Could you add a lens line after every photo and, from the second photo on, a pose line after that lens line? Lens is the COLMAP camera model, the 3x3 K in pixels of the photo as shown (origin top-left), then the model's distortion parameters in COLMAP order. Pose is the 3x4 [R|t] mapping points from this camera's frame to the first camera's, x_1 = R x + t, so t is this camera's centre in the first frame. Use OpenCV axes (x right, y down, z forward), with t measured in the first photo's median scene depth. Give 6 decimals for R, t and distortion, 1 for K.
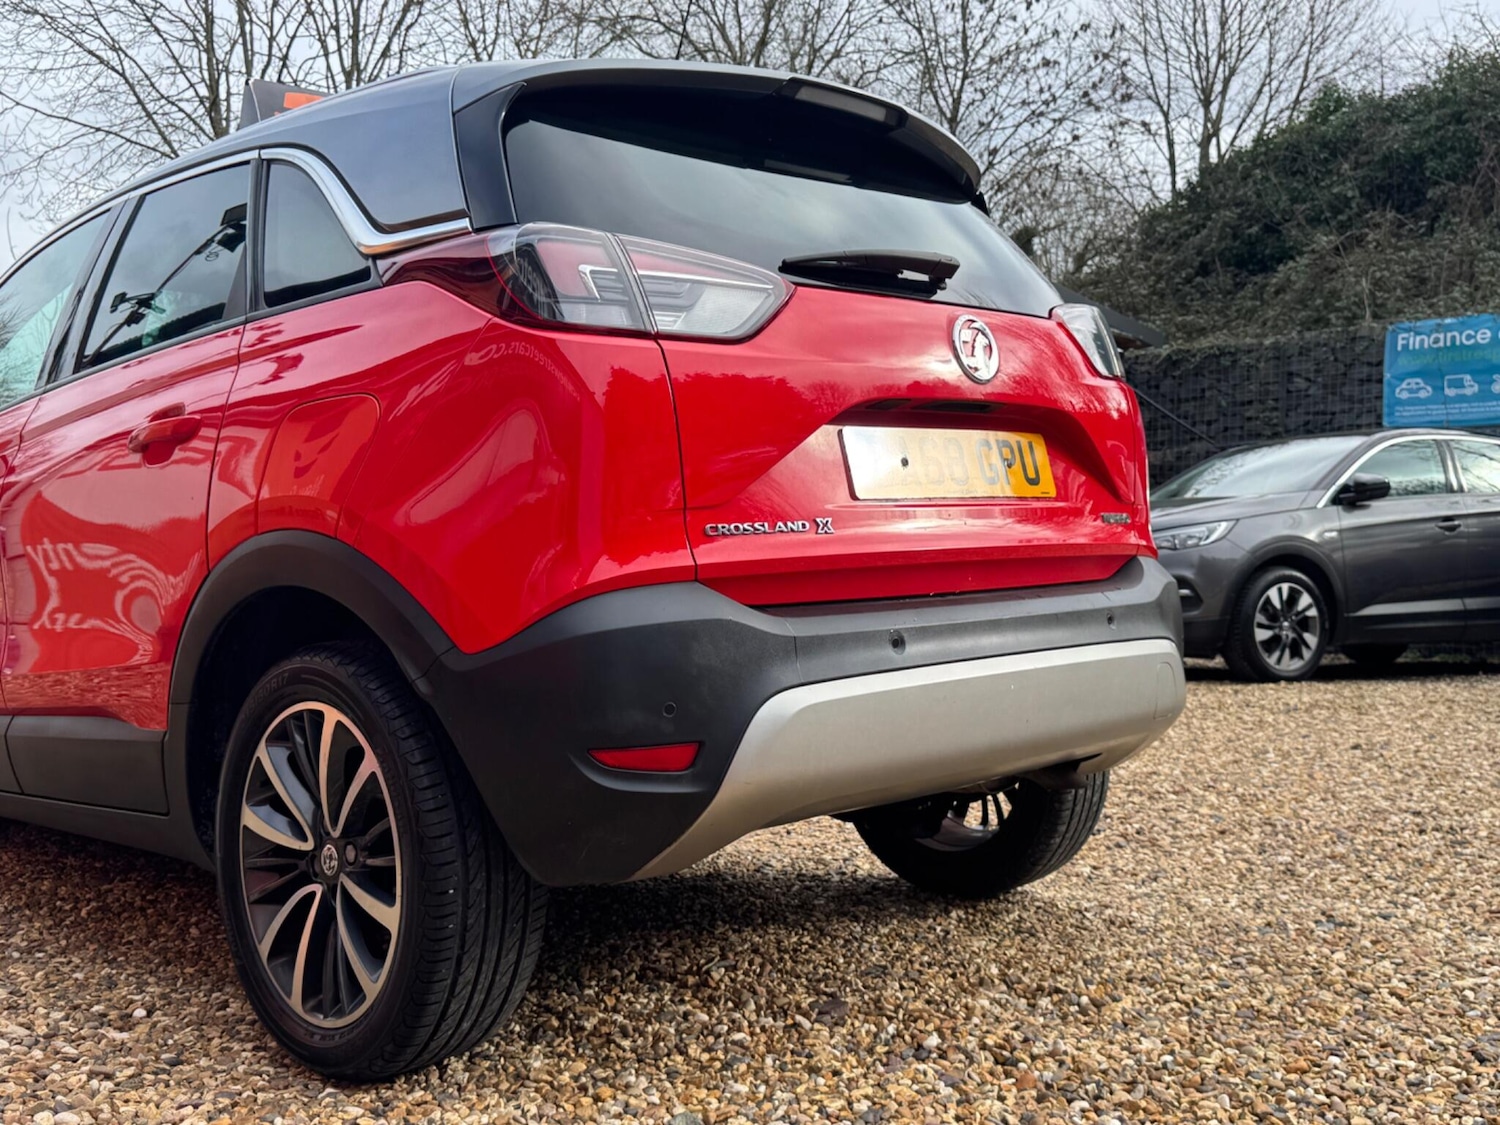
lens RADIAL K [[1474.5, 0, 751.8], [0, 1474.5, 578.3], [0, 0, 1]] dist [0.094076, -0.201972]
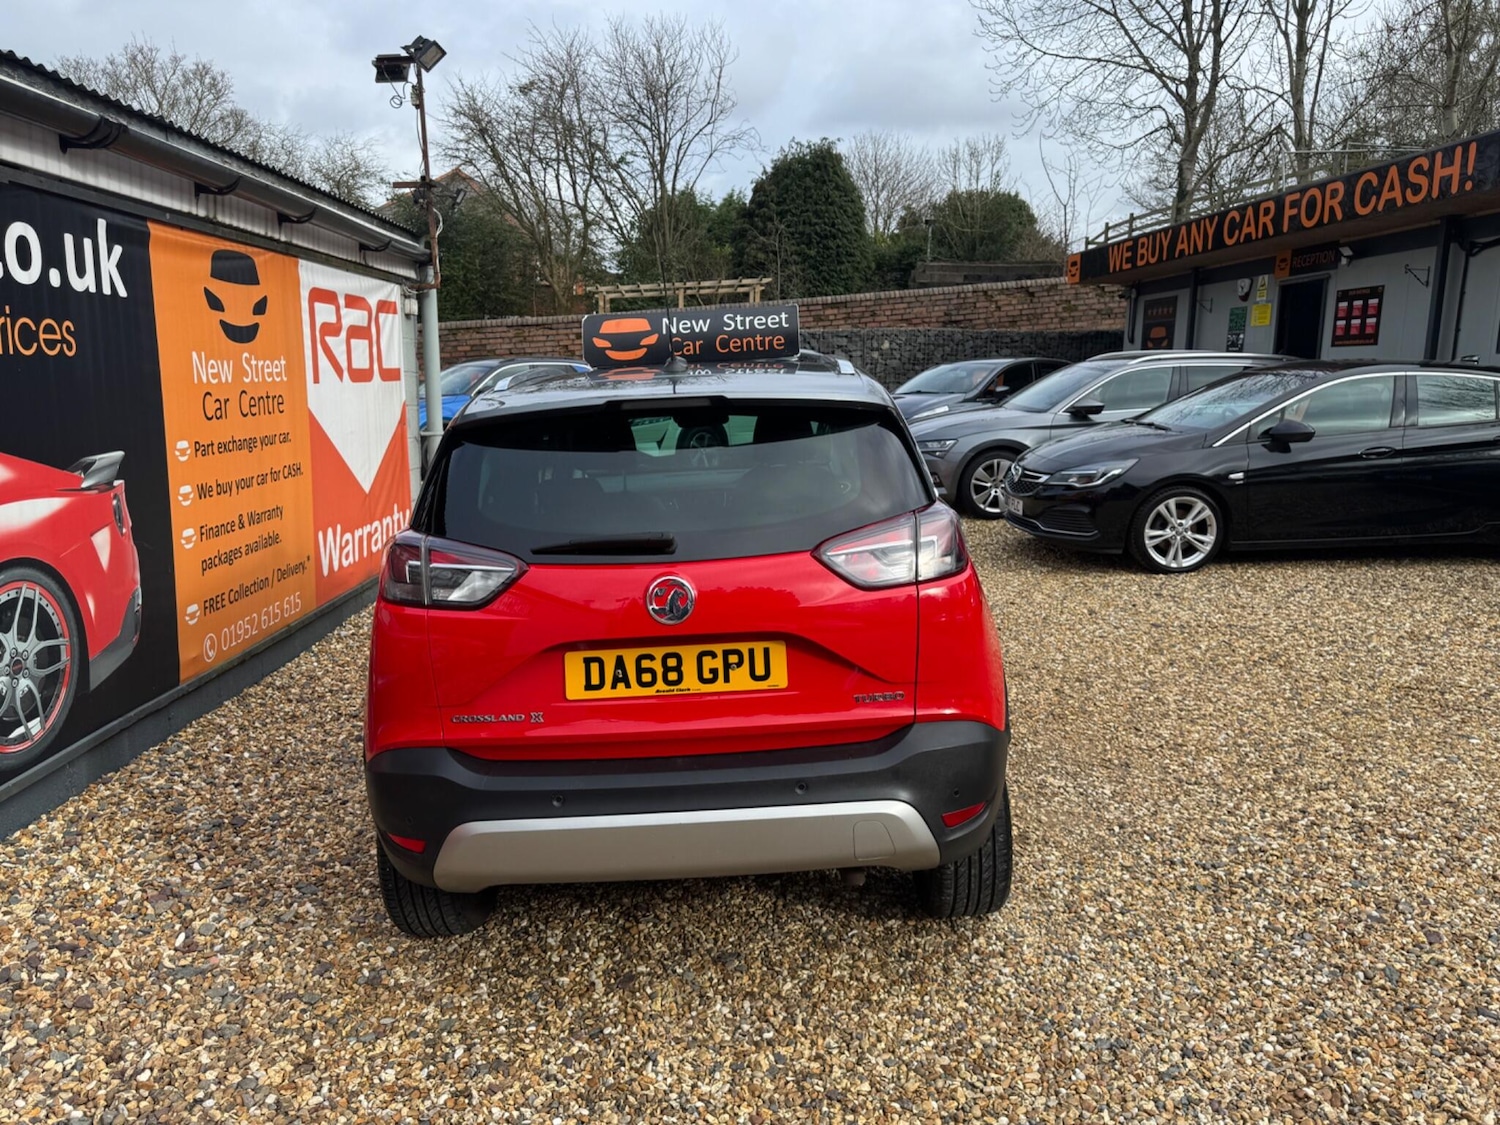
lens RADIAL K [[1085.6, 0, 750.0], [0, 1085.6, 562.5], [0, 0, 1]] dist [0.045129, -0.058874]
pose [[0.716610, 0.114749, -0.687970, 0.964905], [0.008065, 0.984945, 0.172683, -0.385340], [0.697428, -0.129294, 0.704896, 0.318948]]
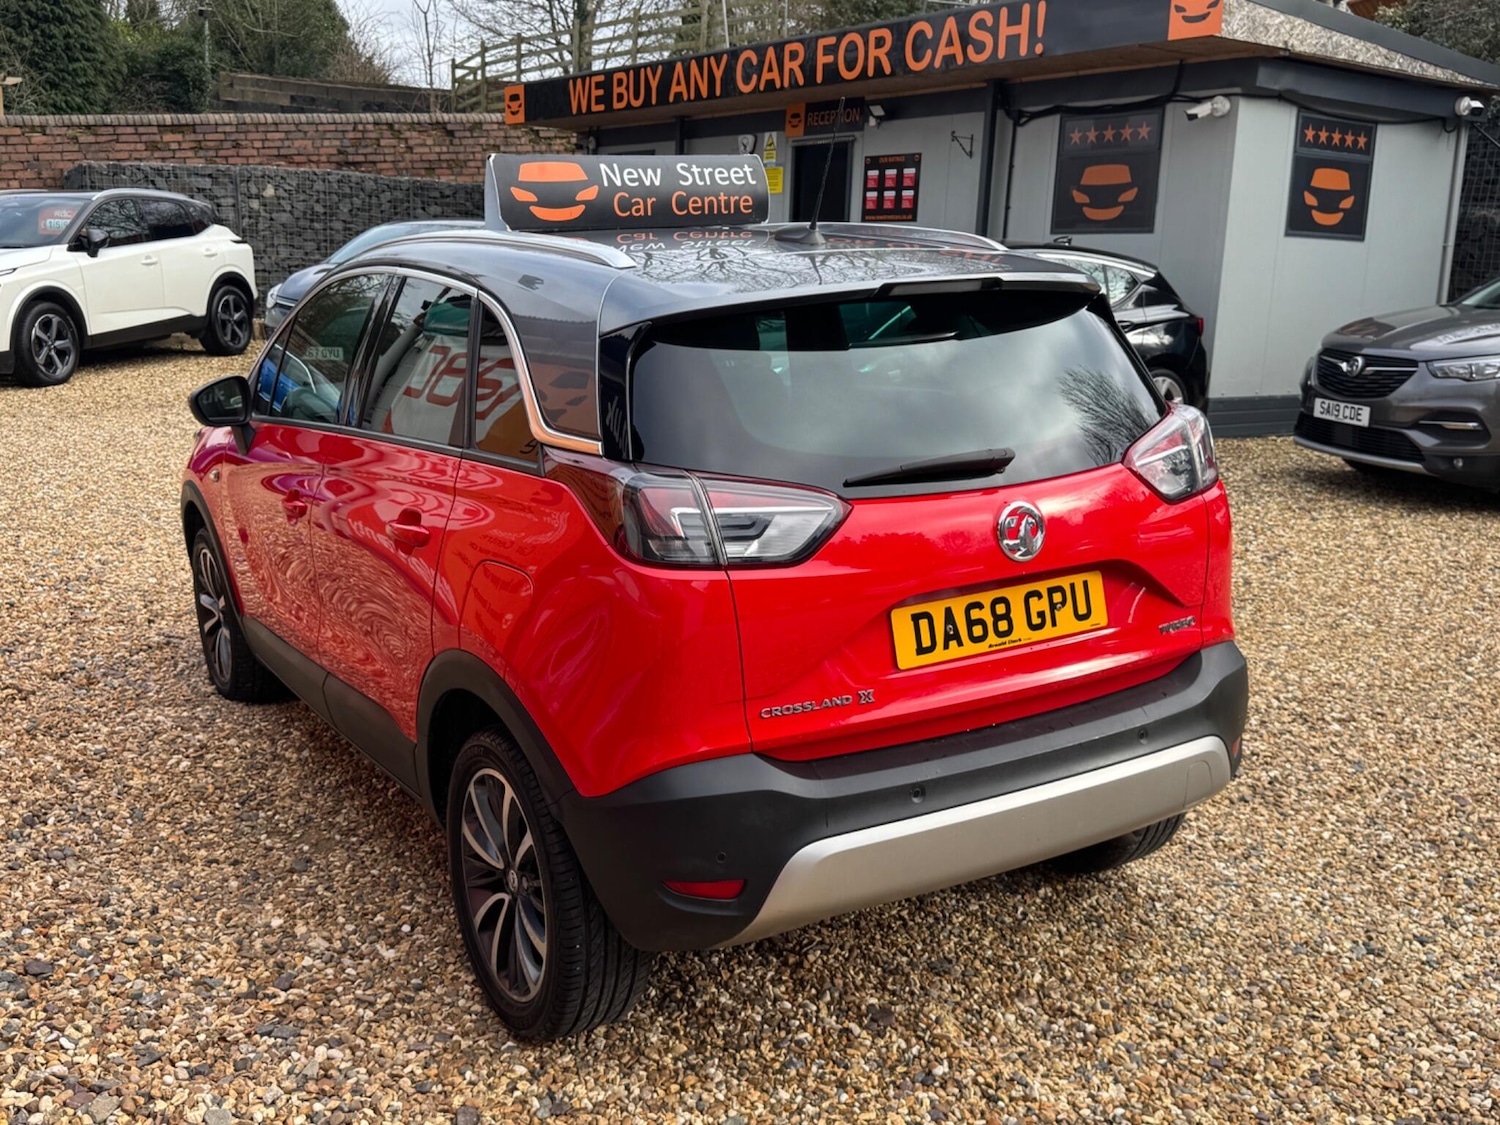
lens RADIAL K [[1438.4, 0, 744.4], [0, 1438.4, 586.1], [0, 0, 1]] dist [0.127566, -0.284909]
pose [[0.970801, 0.072444, -0.228685, 0.210025], [-0.018051, 0.972668, 0.231499, -0.387122], [0.239205, -0.220612, 0.945575, -0.159724]]
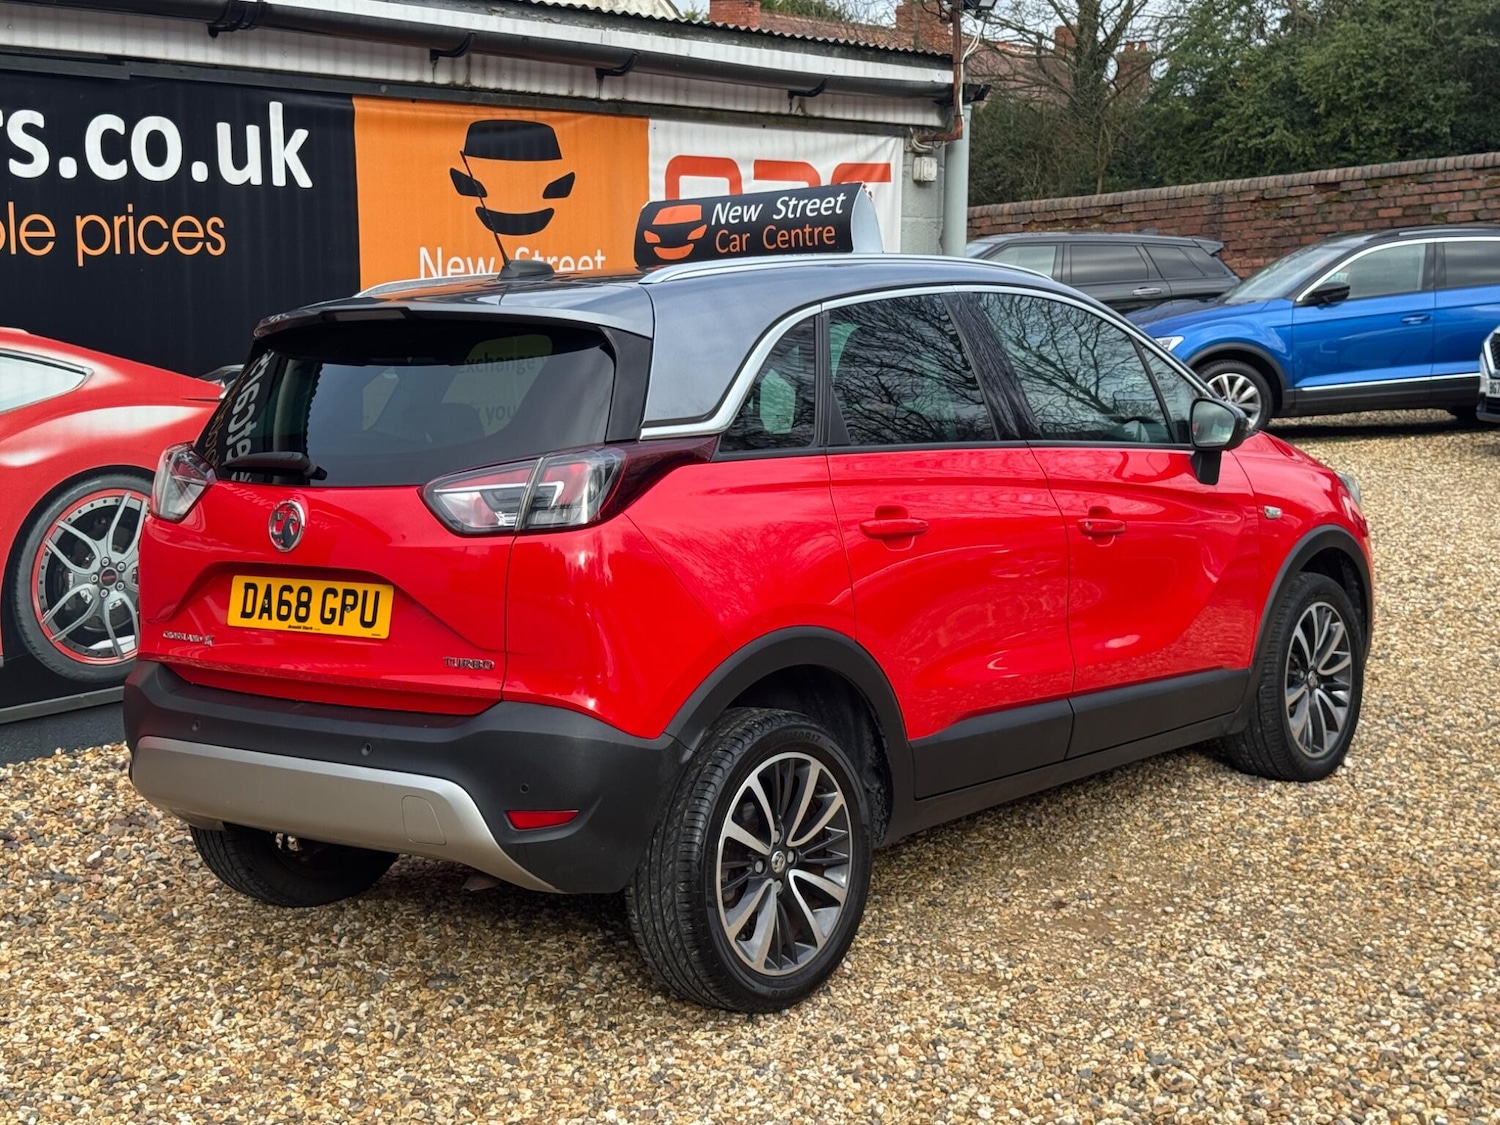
lens RADIAL K [[2089.8, 0, 750.0], [0, 2089.8, 562.5], [0, 0, 1]] dist [0.139462, -0.141199]
pose [[0.117407, 0.137464, -0.983524, 2.147286], [0.008687, 0.990193, 0.139433, -0.395500], [0.993046, -0.024914, 0.115061, 1.235379]]
